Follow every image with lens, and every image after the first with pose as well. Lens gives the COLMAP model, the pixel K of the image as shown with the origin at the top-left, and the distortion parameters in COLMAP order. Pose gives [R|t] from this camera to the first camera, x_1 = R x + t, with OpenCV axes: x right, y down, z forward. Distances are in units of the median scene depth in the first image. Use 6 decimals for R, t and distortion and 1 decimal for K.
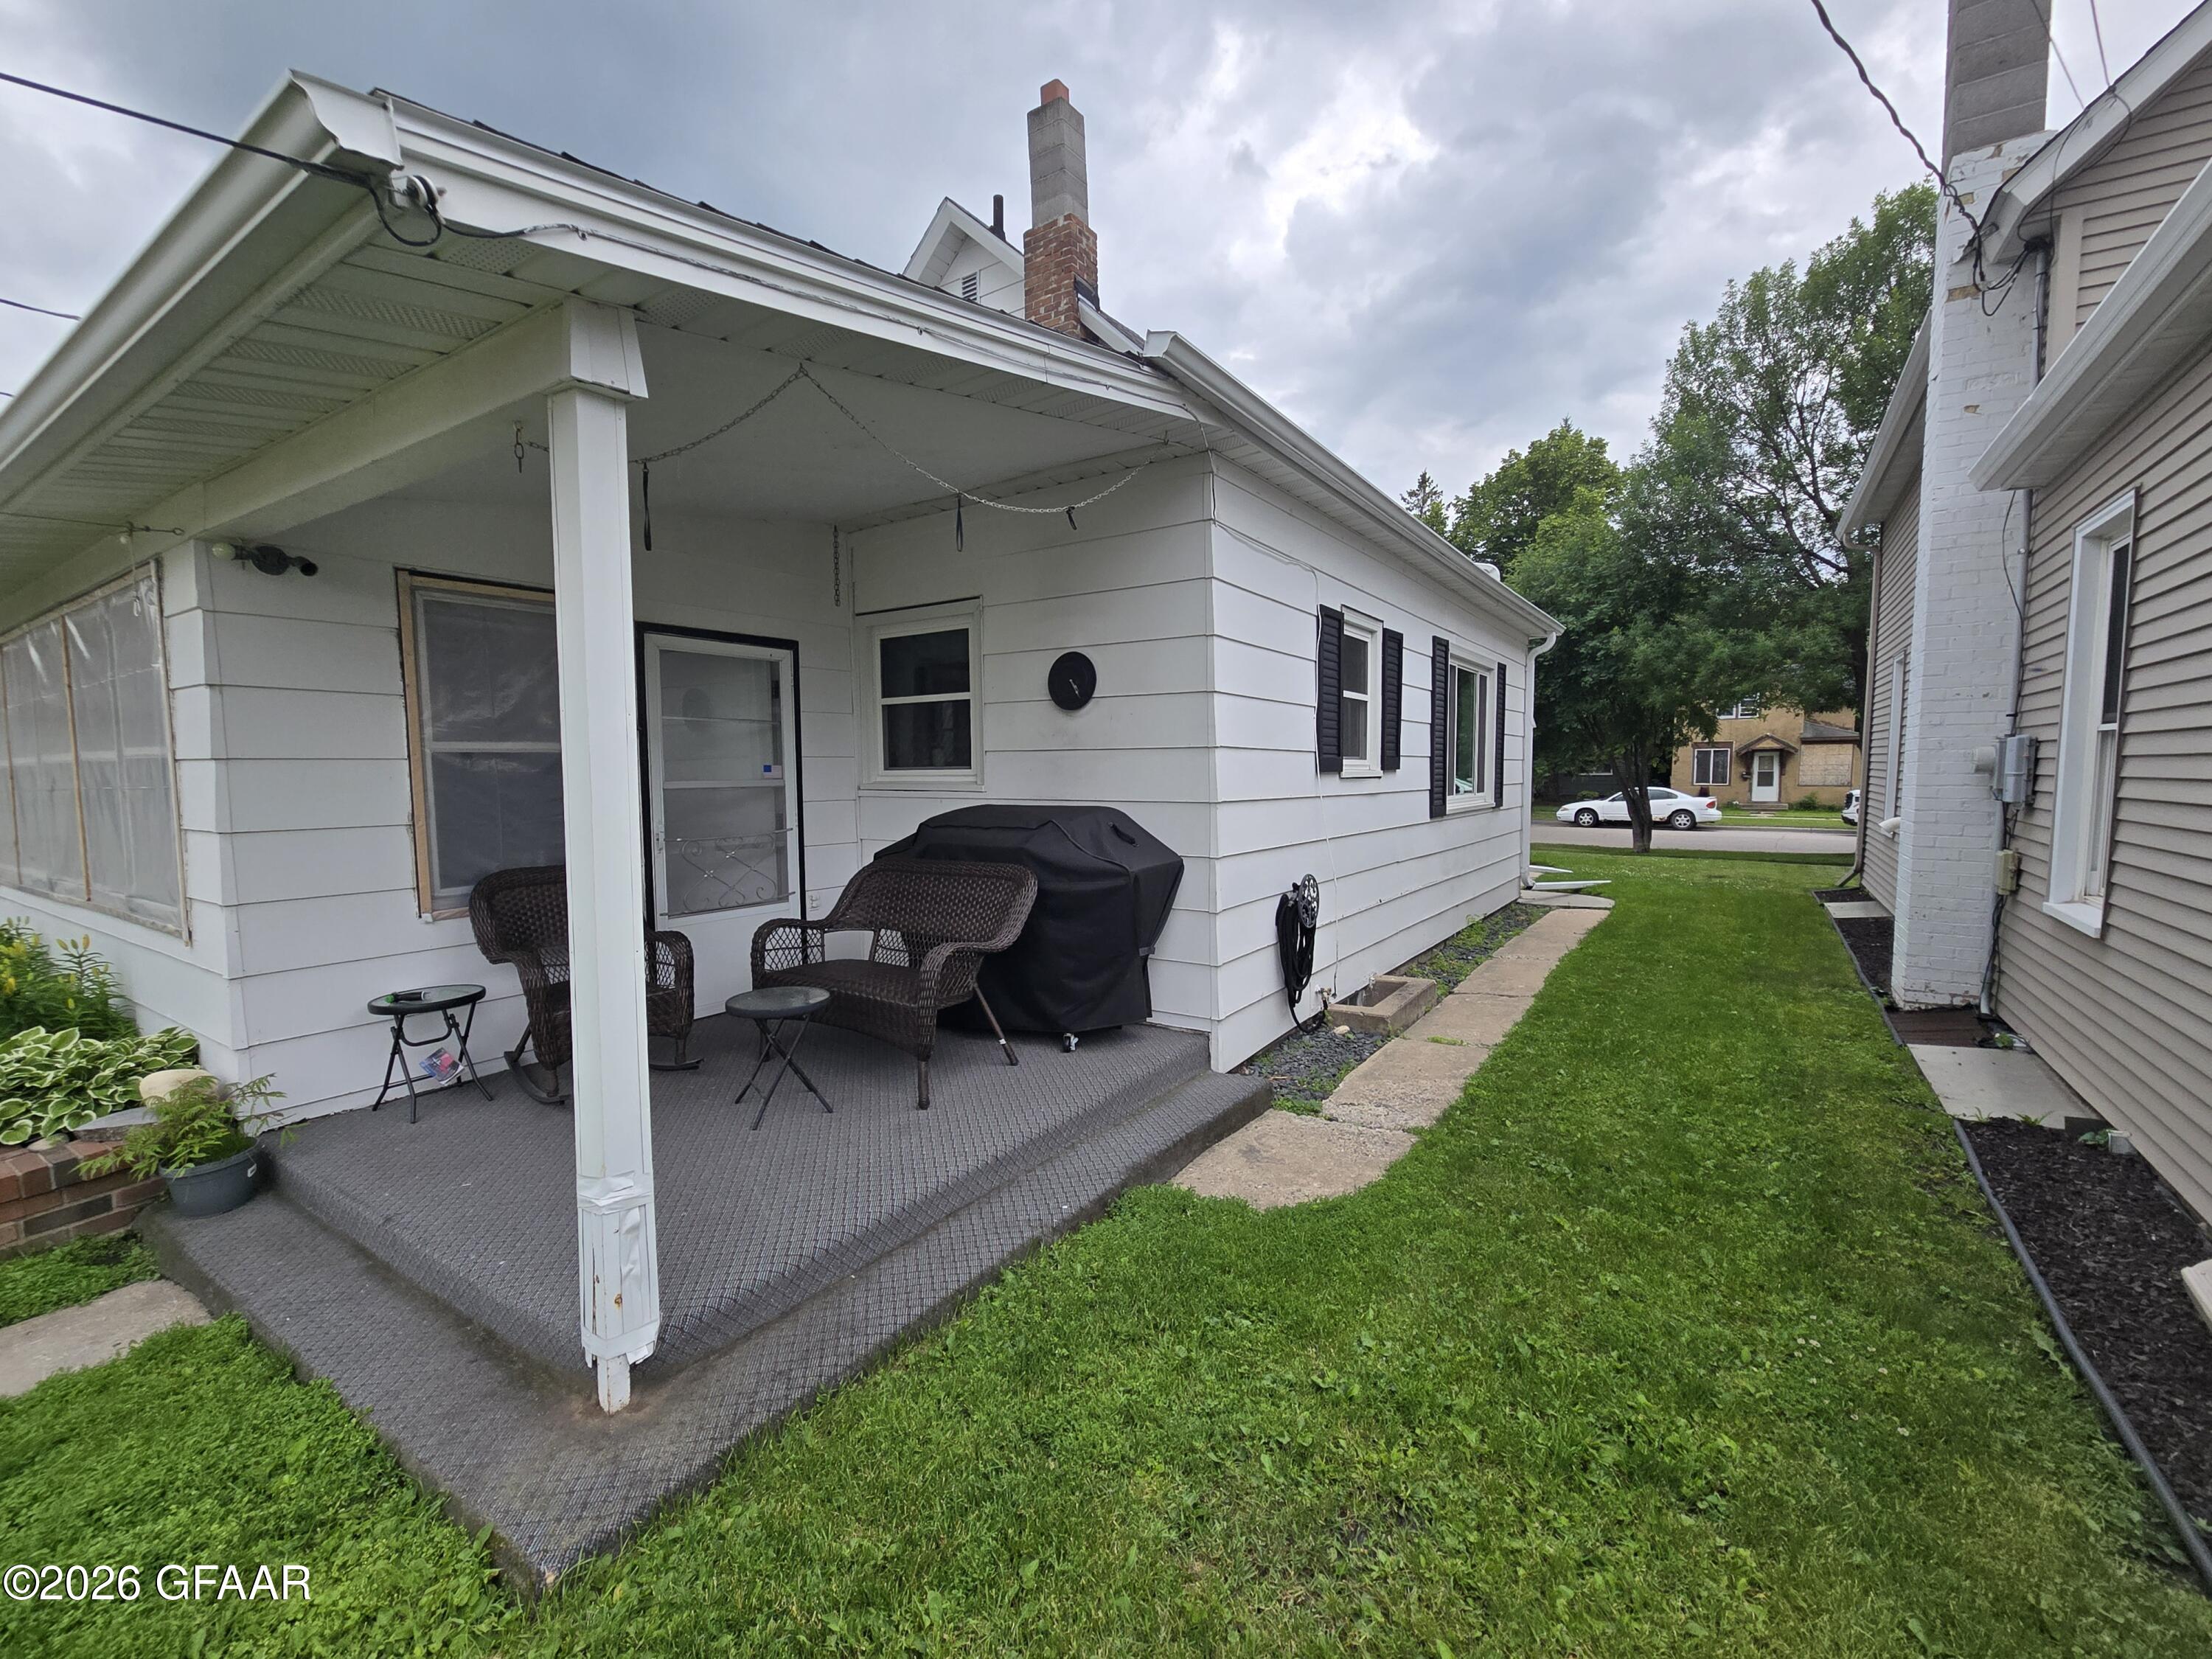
lens RADIAL K [[949.8, 0, 1106.0], [0, 949.8, 829.5], [0, 0, 1]] dist [0.022123, -0.000008]
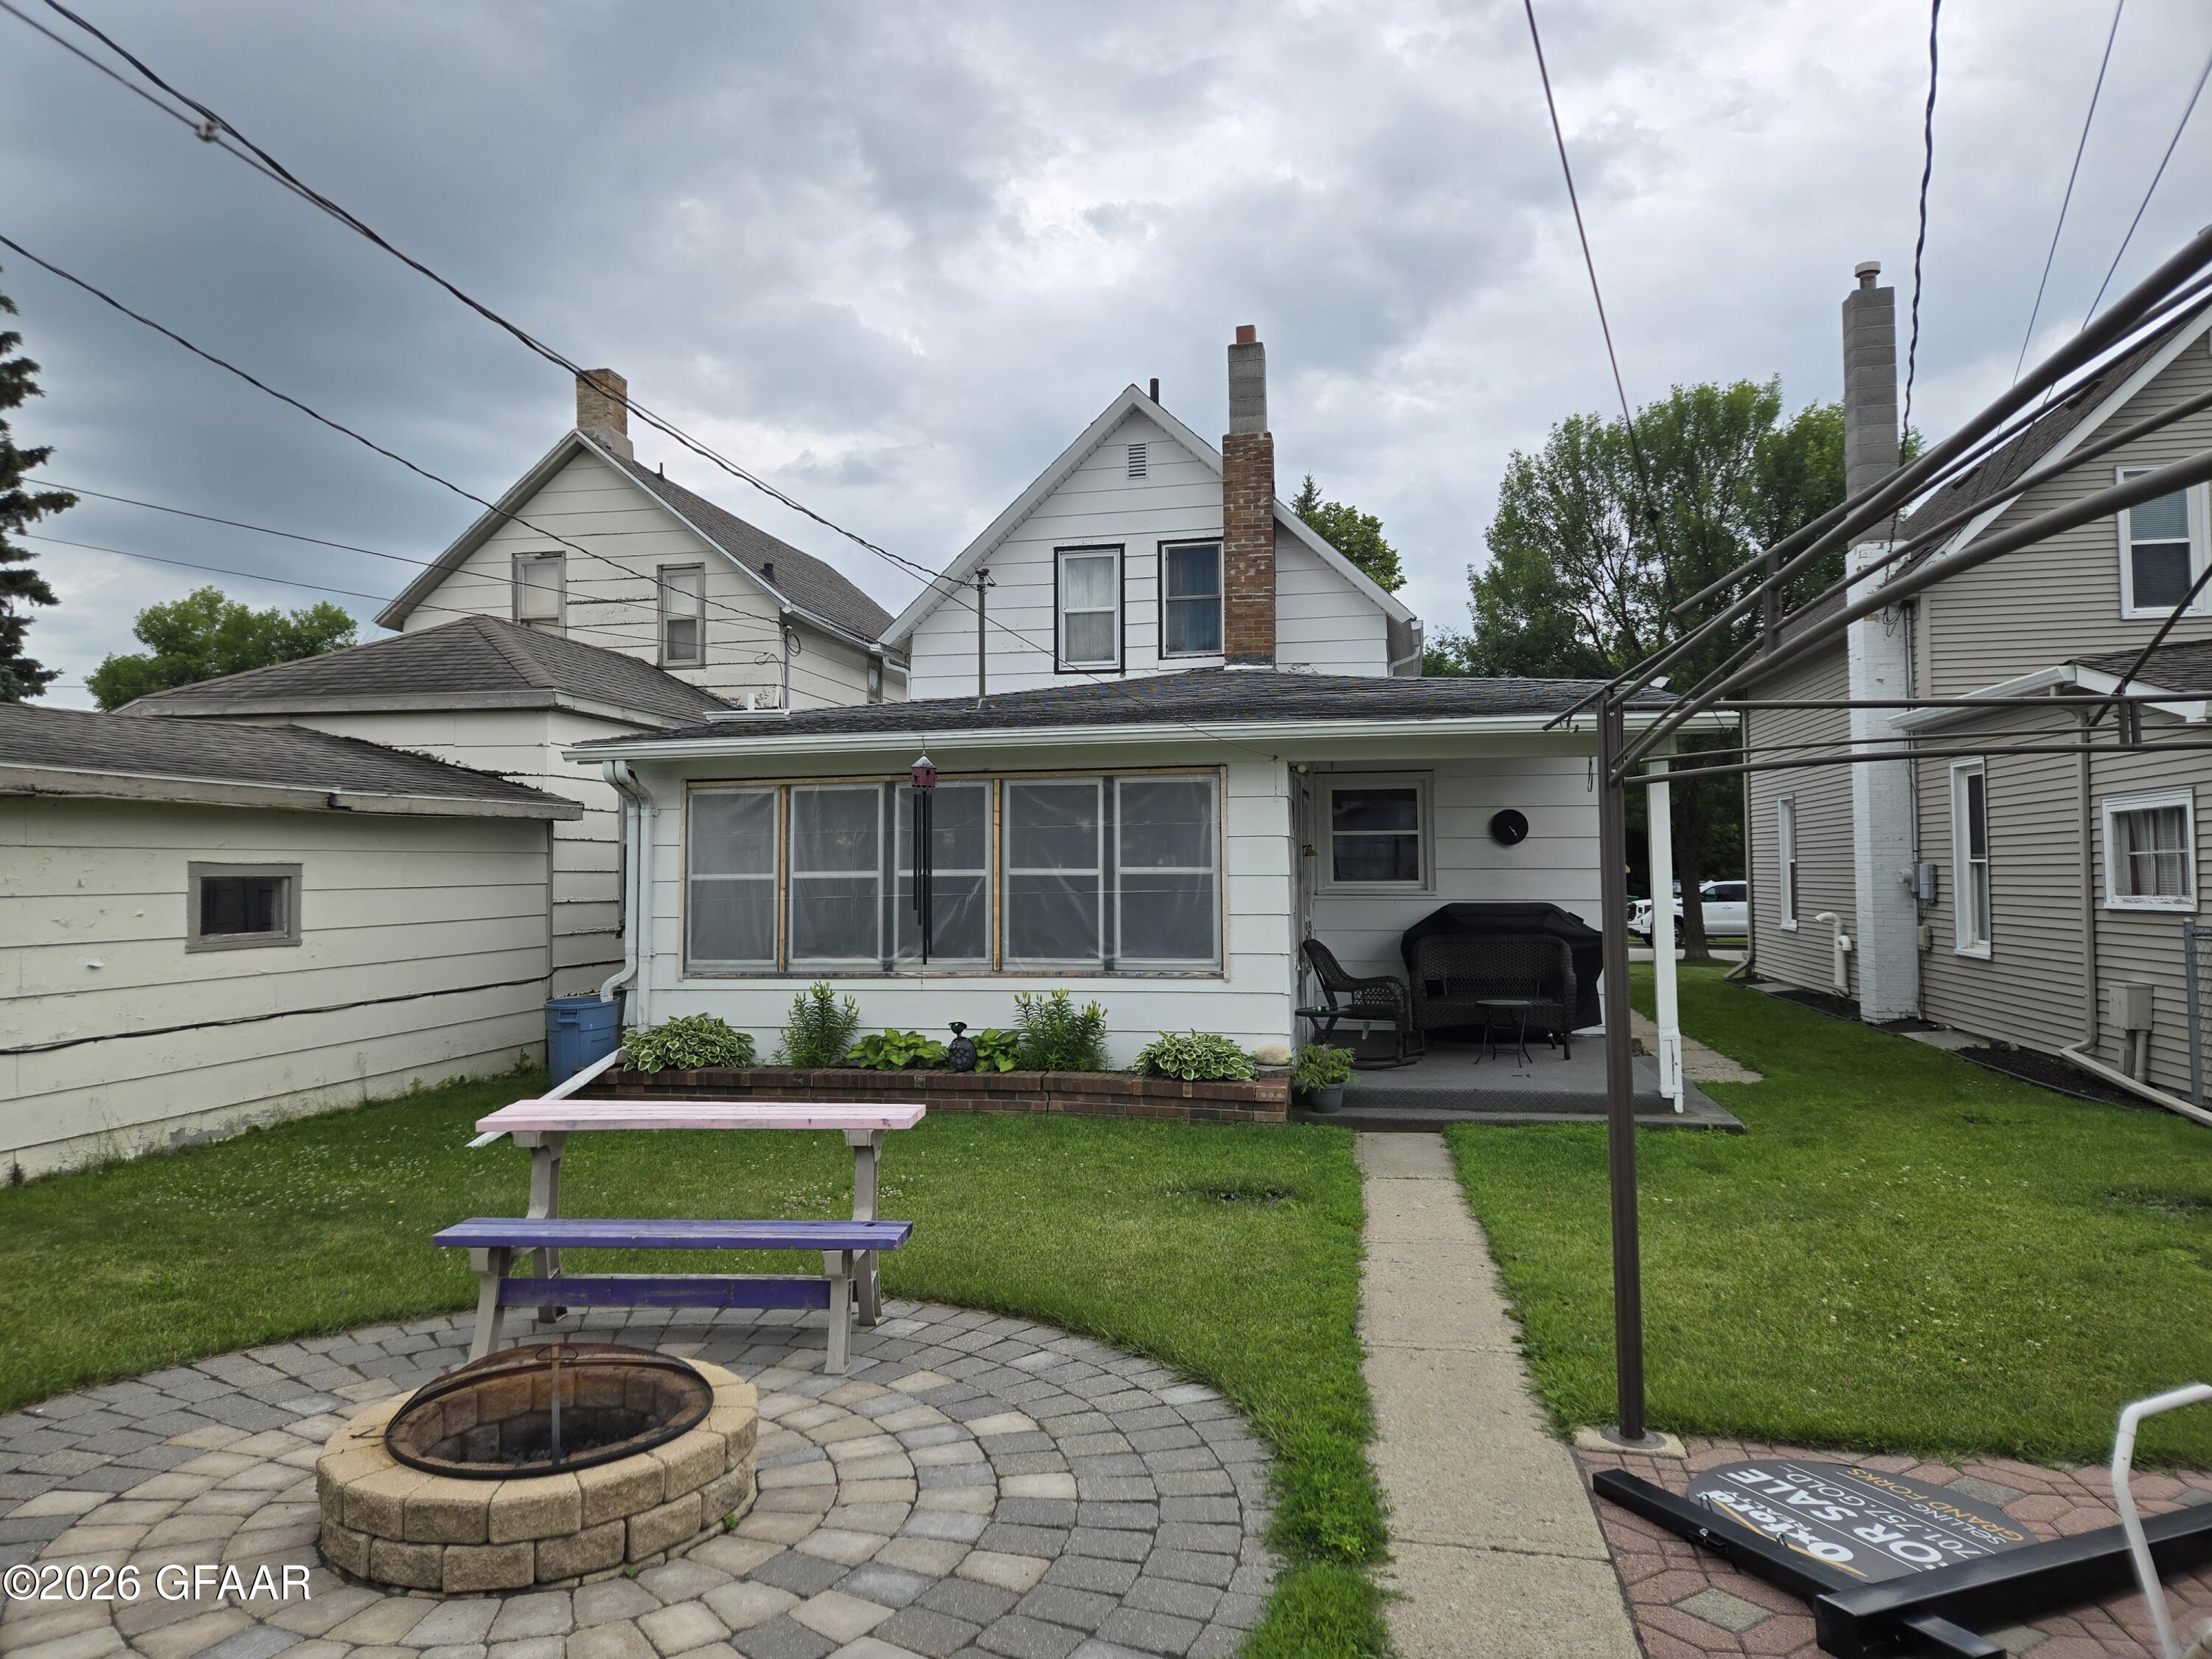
lens RADIAL K [[1404.9, 0, 1106.0], [0, 1404.9, 829.5], [0, 0, 1]] dist [0.002047, 0.000609]
pose [[0.937372, 0.012195, 0.348115, -1.379587], [0.023033, 0.995030, -0.096878, 0.060746], [-0.347566, 0.098829, 0.932433, -0.908316]]
